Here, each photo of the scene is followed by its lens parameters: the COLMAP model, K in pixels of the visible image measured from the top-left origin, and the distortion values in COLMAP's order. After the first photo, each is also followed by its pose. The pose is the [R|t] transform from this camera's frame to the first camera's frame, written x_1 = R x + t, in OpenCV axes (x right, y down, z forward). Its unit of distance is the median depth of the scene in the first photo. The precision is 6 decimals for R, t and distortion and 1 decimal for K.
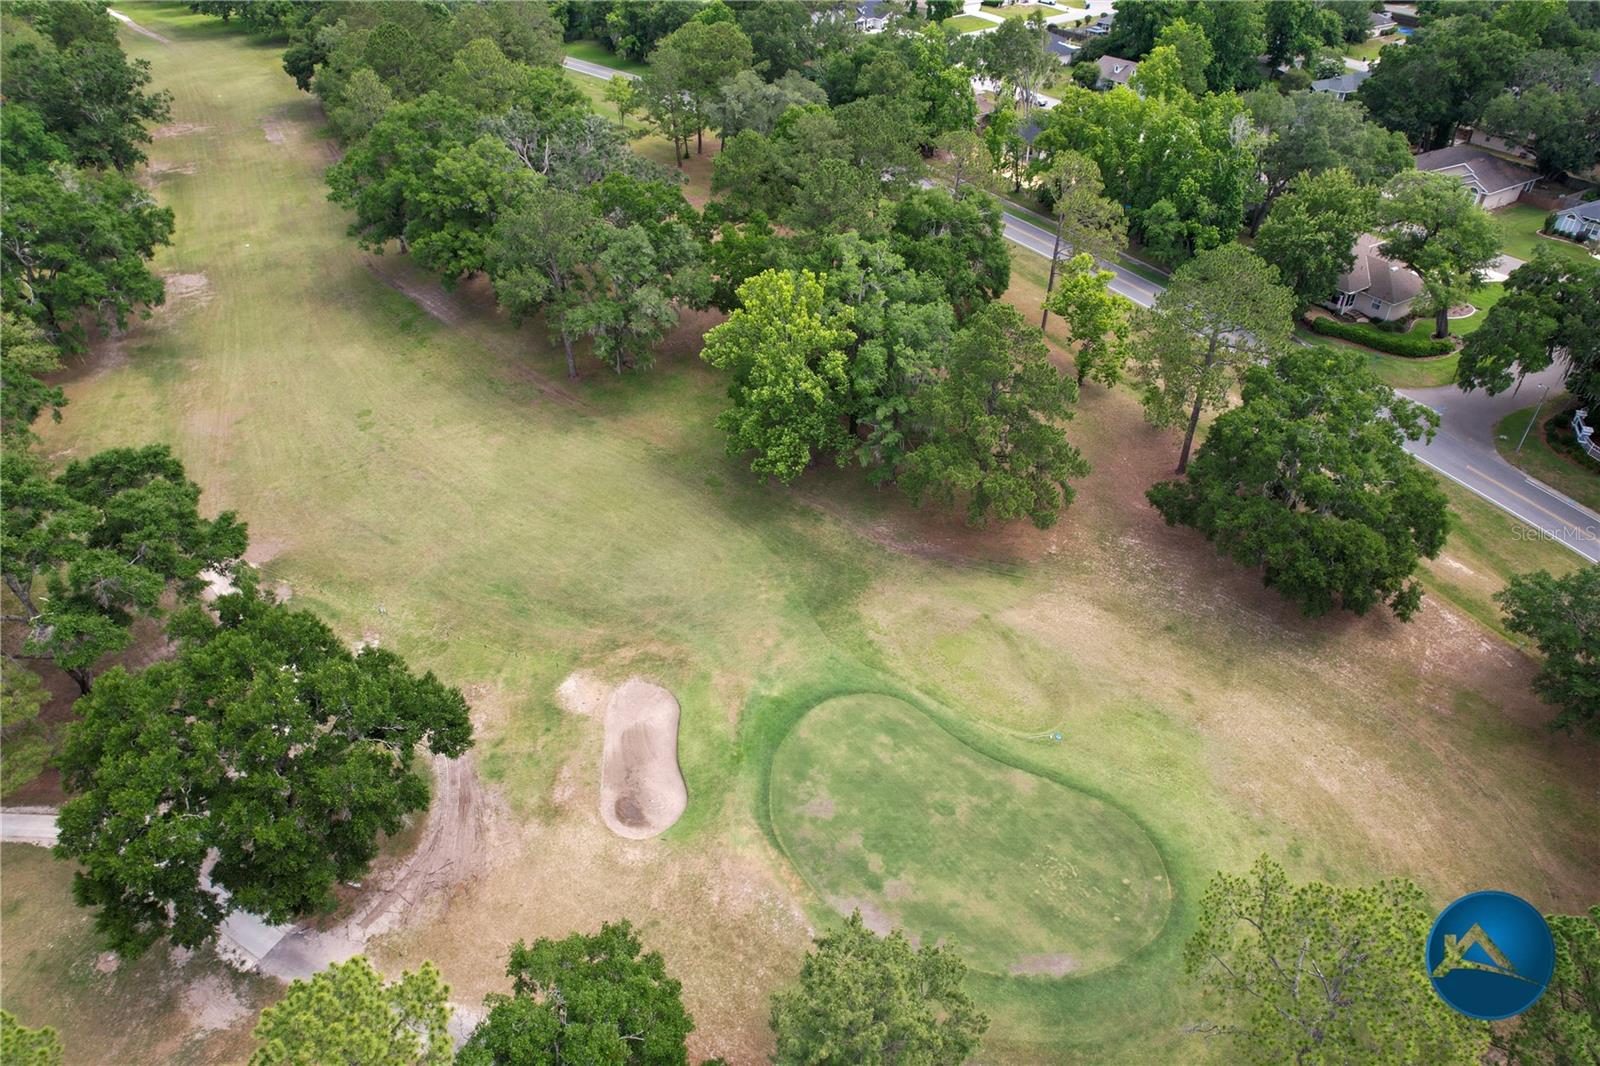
lens RADIAL K [[1009.5, 0, 797.2], [0, 1009.5, 513.9], [0, 0, 1]] dist [-0.082368, 0.068614]
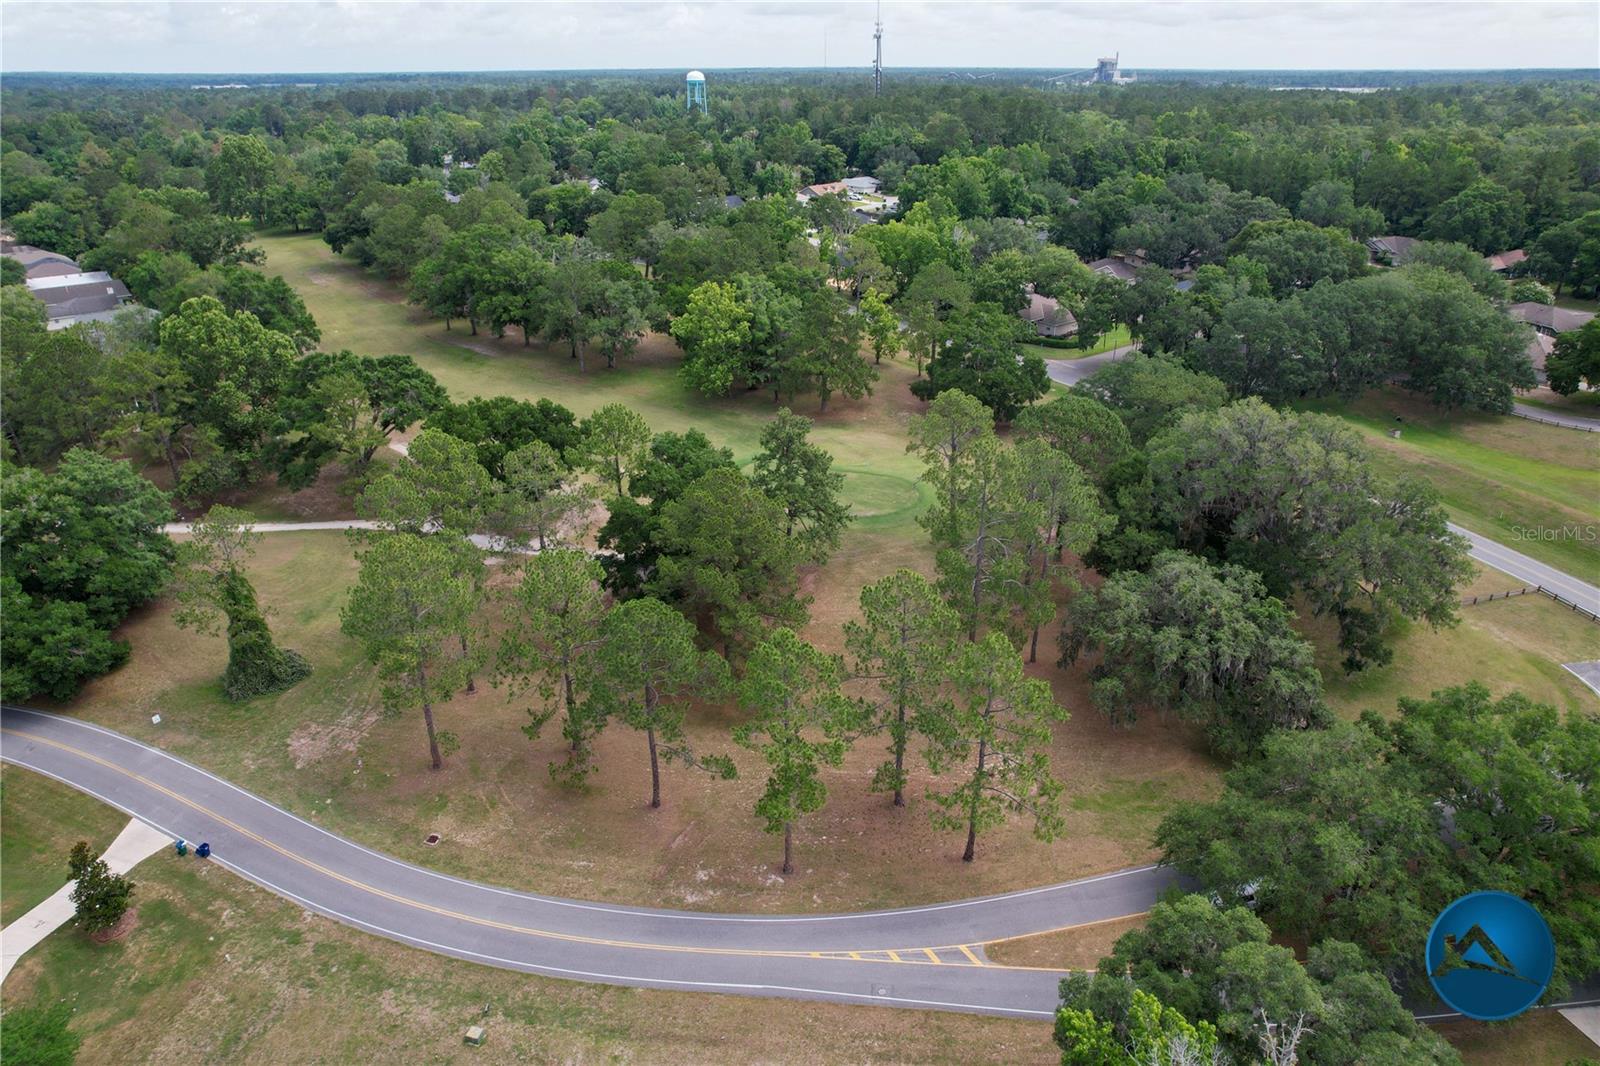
lens RADIAL K [[1009.5, 0, 797.2], [0, 1009.5, 513.9], [0, 0, 1]] dist [-0.082368, 0.068614]
pose [[0.988910, -0.055933, 0.137583, -0.112078], [0.083353, 0.975741, -0.202439, 0.457511], [-0.122922, 0.211662, 0.969582, -0.617088]]
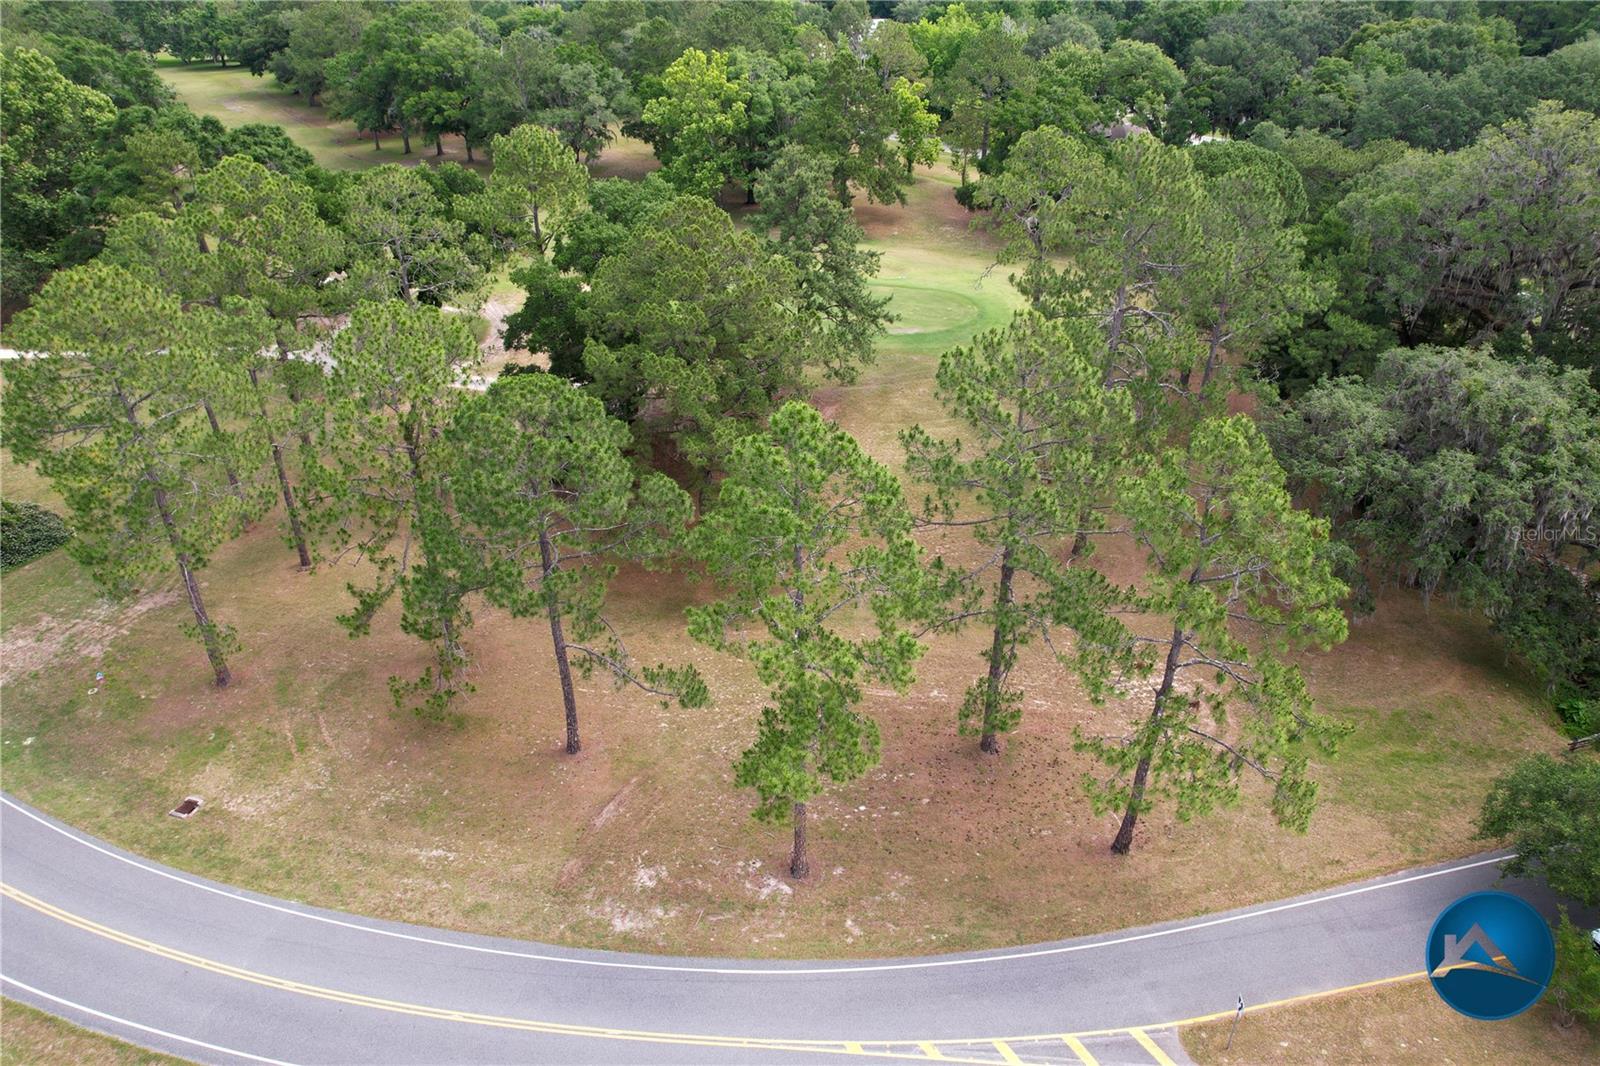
lens RADIAL K [[1009.5, 0, 797.2], [0, 1009.5, 513.9], [0, 0, 1]] dist [-0.082368, 0.068614]
pose [[0.989708, -0.064943, 0.127517, -0.077010], [0.080268, 0.989648, -0.118969, 0.468021], [-0.118470, 0.127980, 0.984676, -0.280259]]
